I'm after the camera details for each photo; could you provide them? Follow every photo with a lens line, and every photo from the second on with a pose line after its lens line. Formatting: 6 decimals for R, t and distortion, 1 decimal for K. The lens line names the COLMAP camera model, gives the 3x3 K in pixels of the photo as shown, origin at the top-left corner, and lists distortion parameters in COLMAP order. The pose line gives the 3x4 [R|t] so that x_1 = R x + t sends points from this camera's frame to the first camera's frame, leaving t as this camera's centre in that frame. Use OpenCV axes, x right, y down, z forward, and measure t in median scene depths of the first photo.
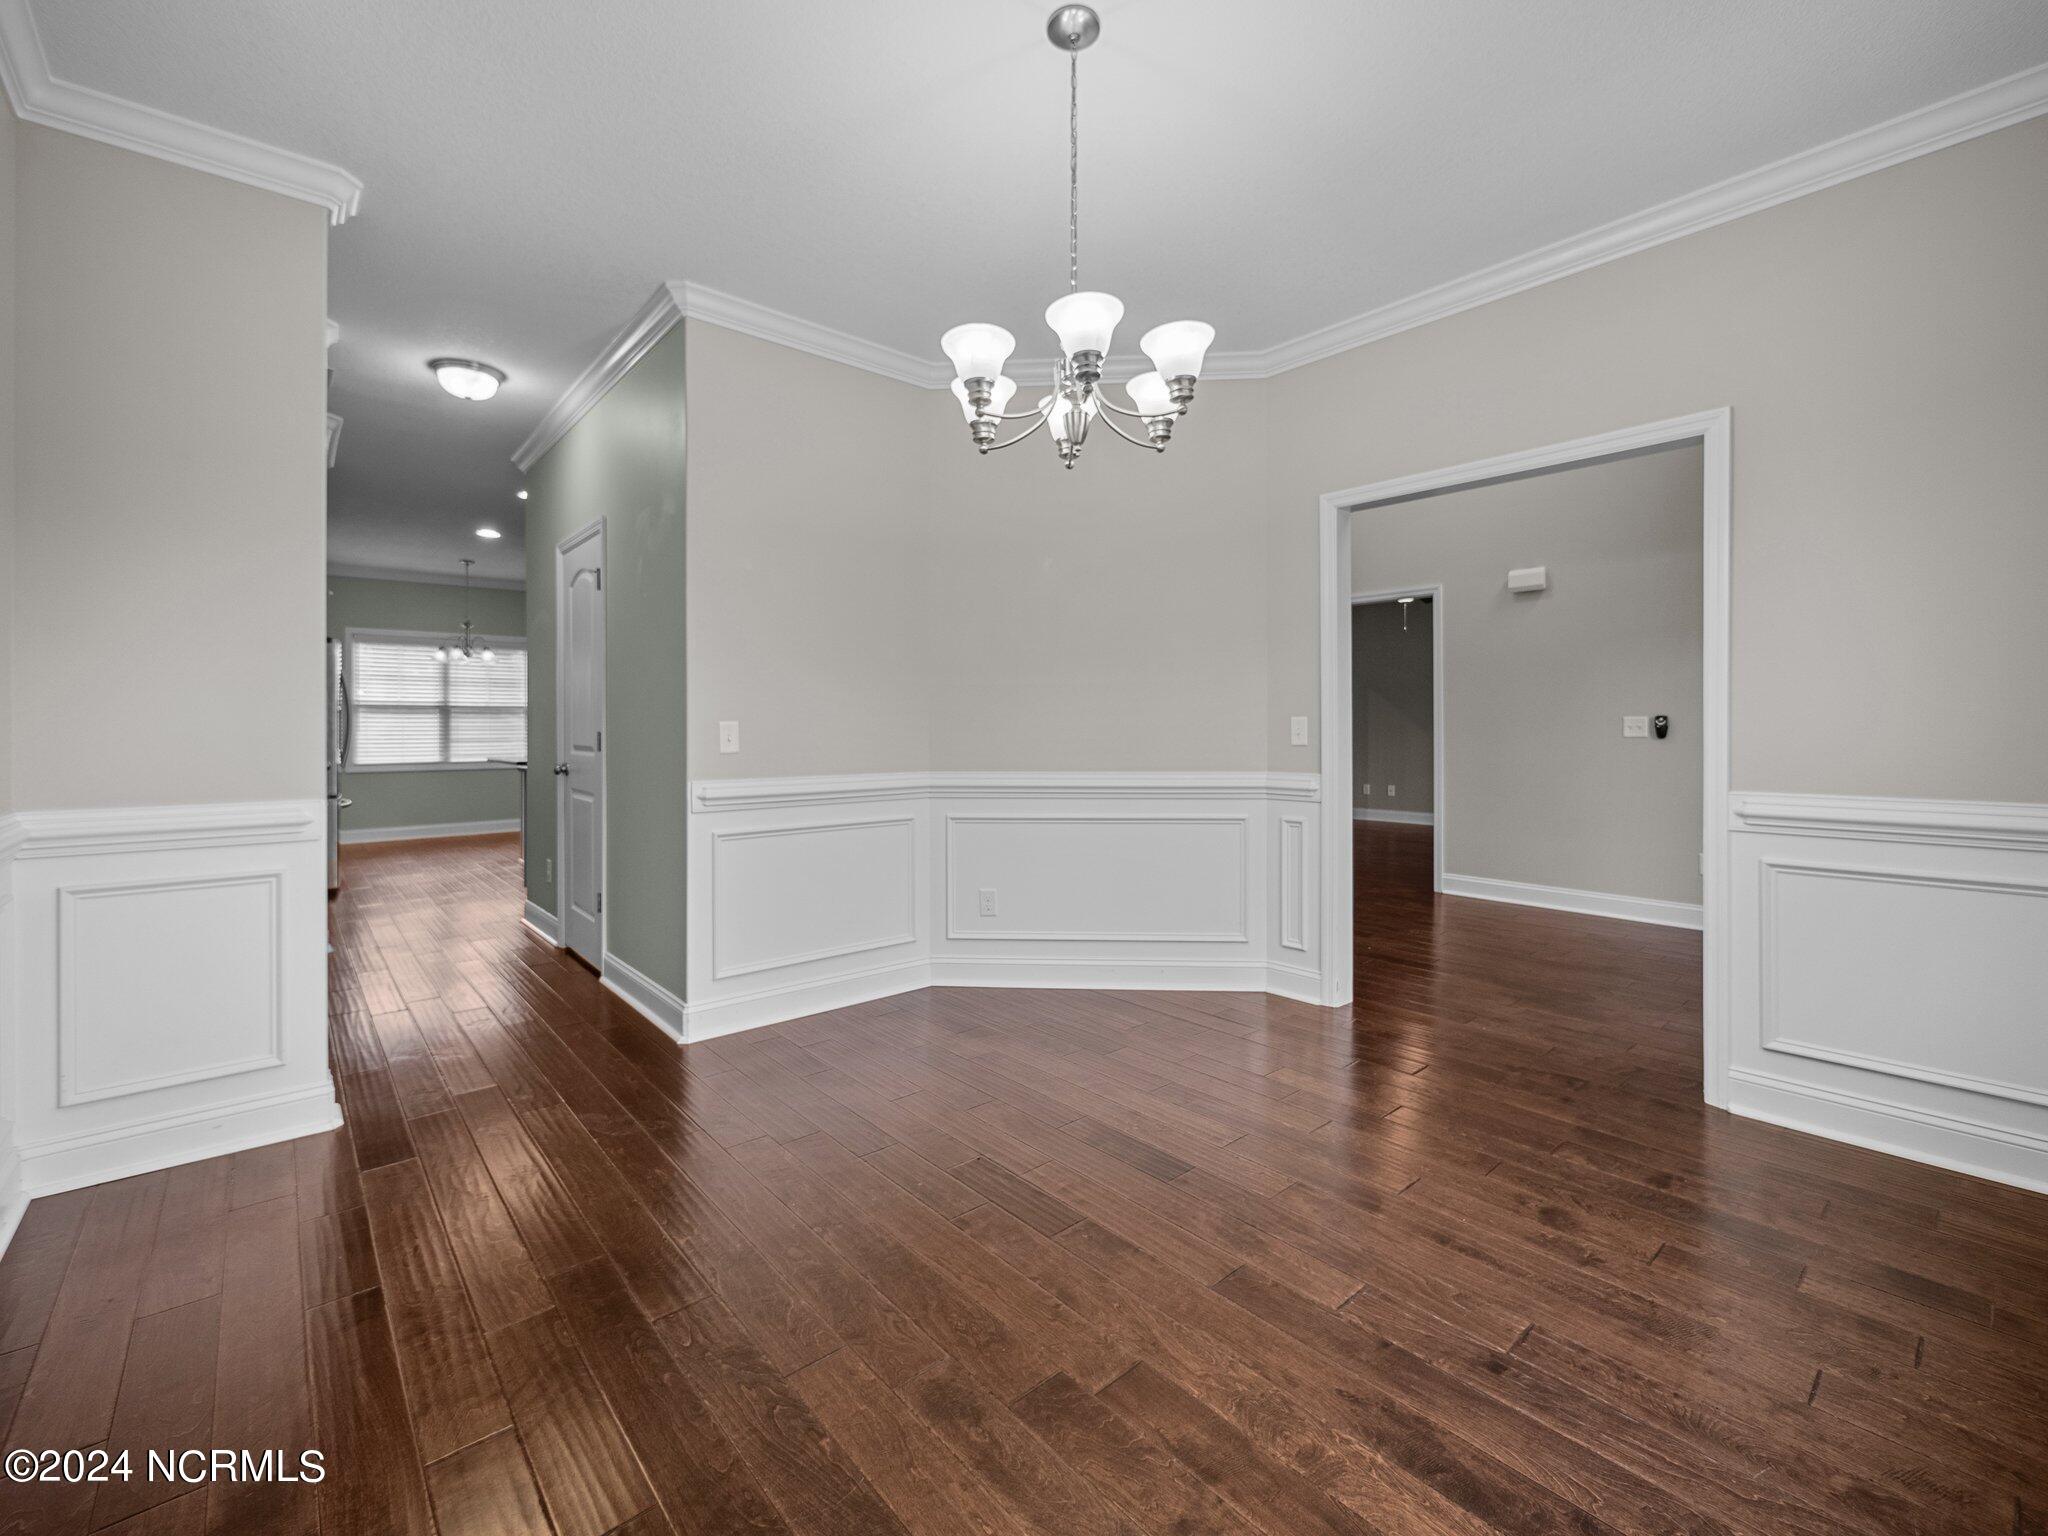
lens RADIAL K [[864.5, 0, 1011.2], [0, 864.5, 732.5], [0, 0, 1]] dist [-0.002197, 0.000008]
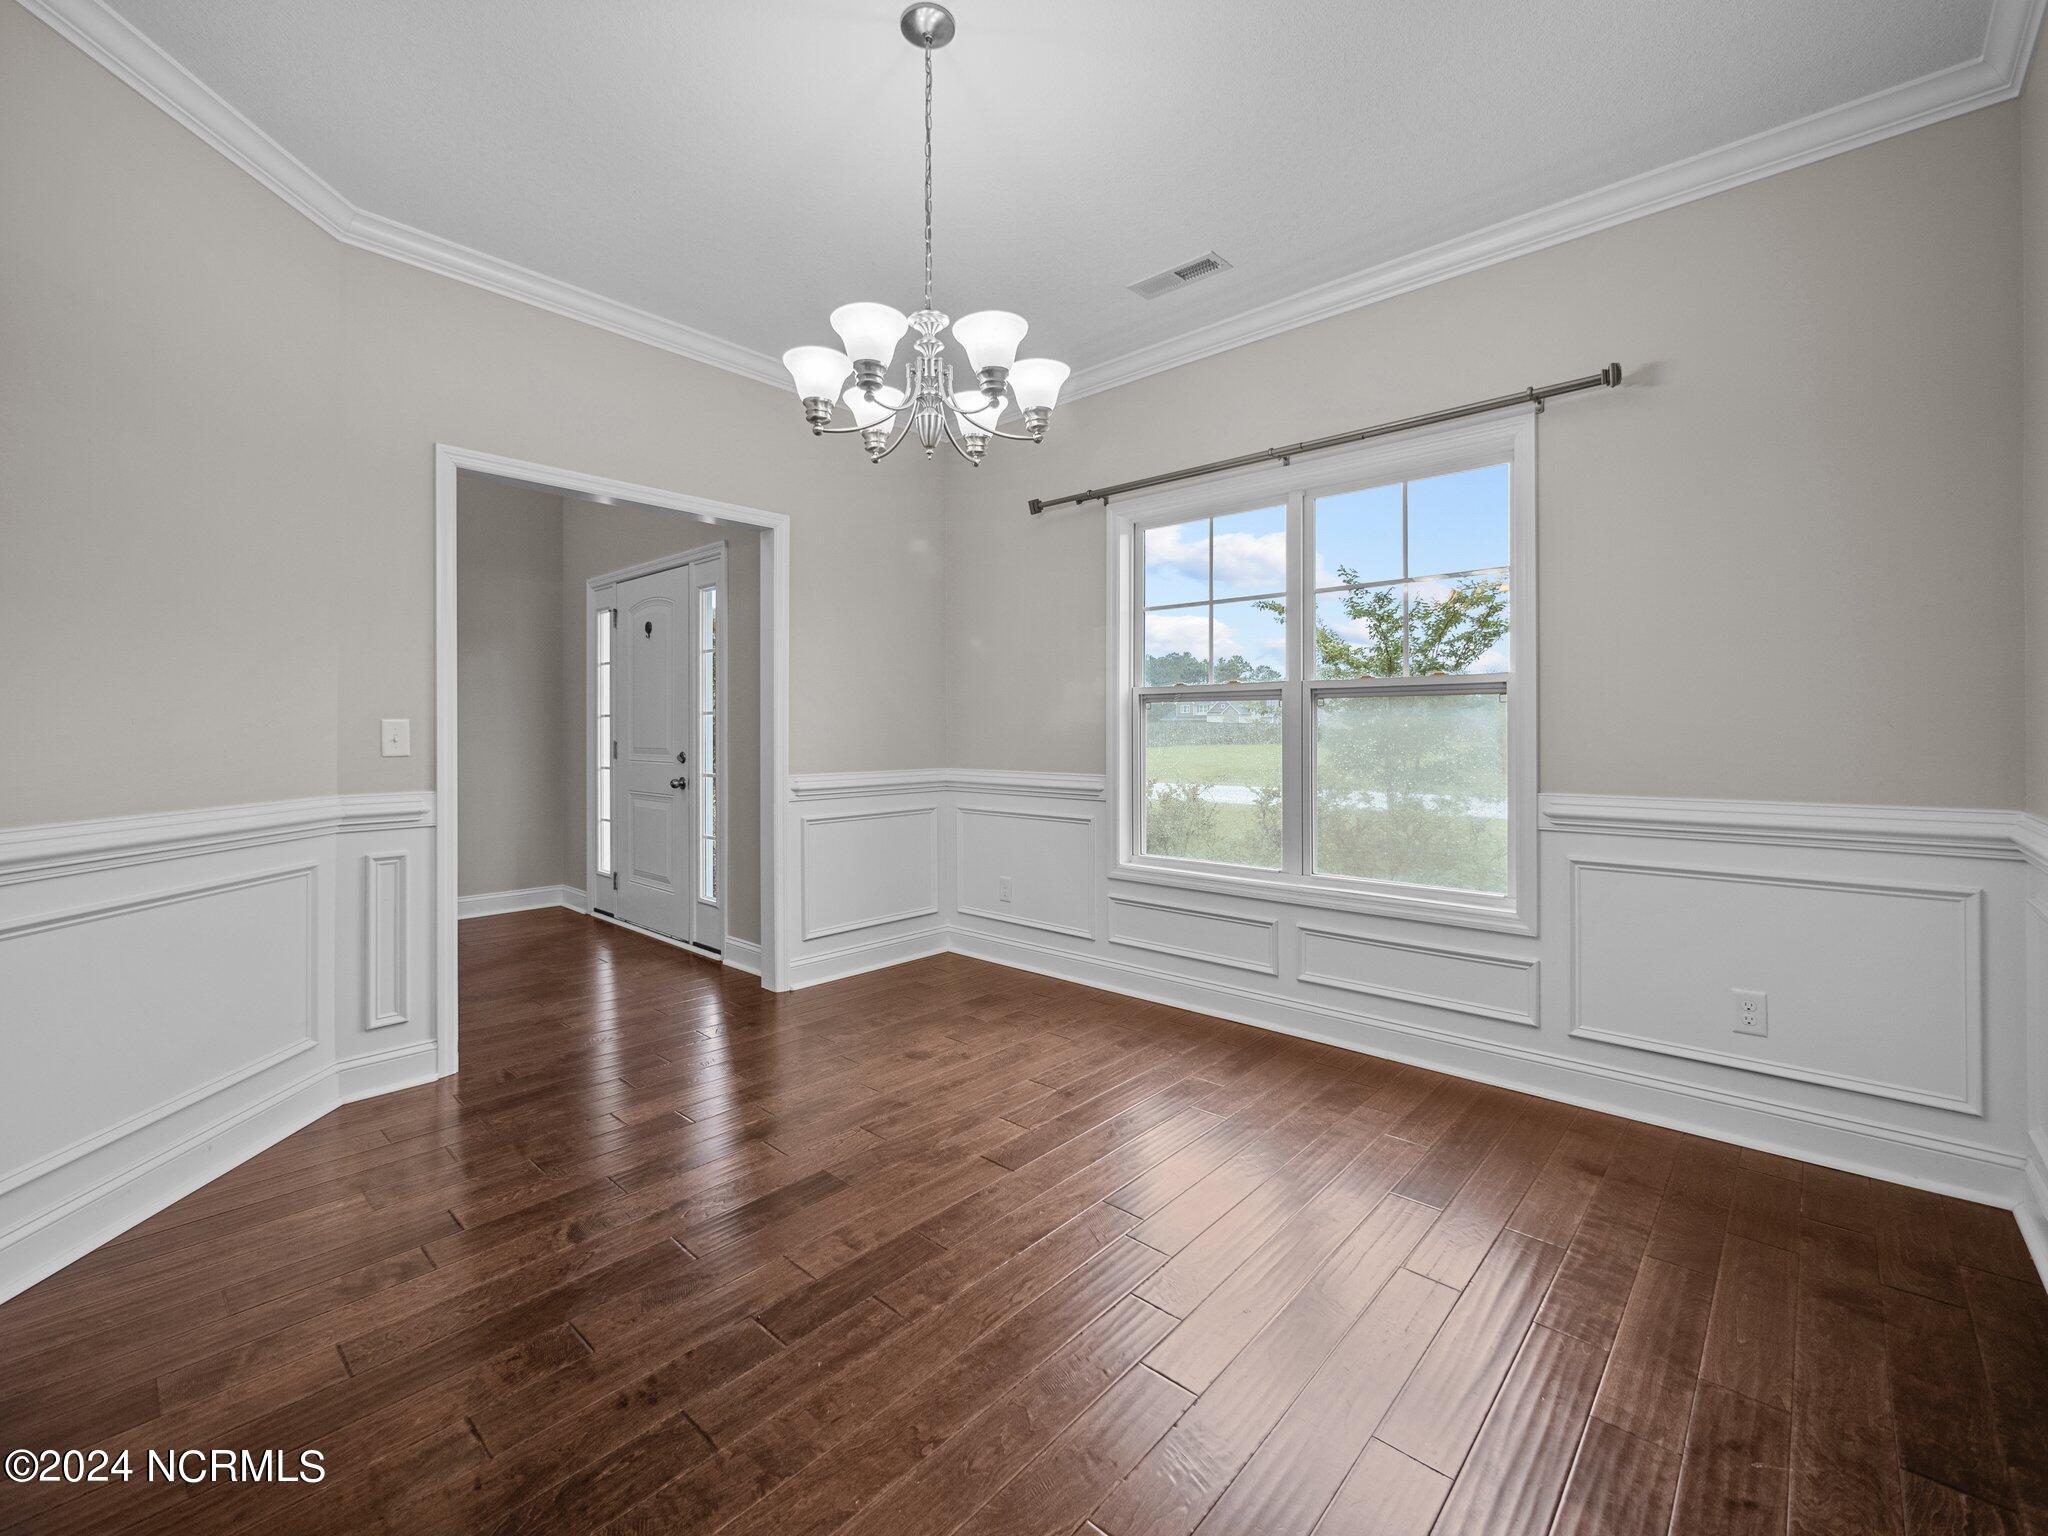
lens RADIAL K [[864.5, 0, 1048.5], [0, 864.5, 737.9], [0, 0, 1]] dist [-0.002197, 0.000008]
pose [[-0.125159, -0.006058, 0.992118, -0.822871], [0.008559, 0.999938, 0.007185, -0.002831], [-0.992100, 0.009391, -0.125100, 0.877129]]
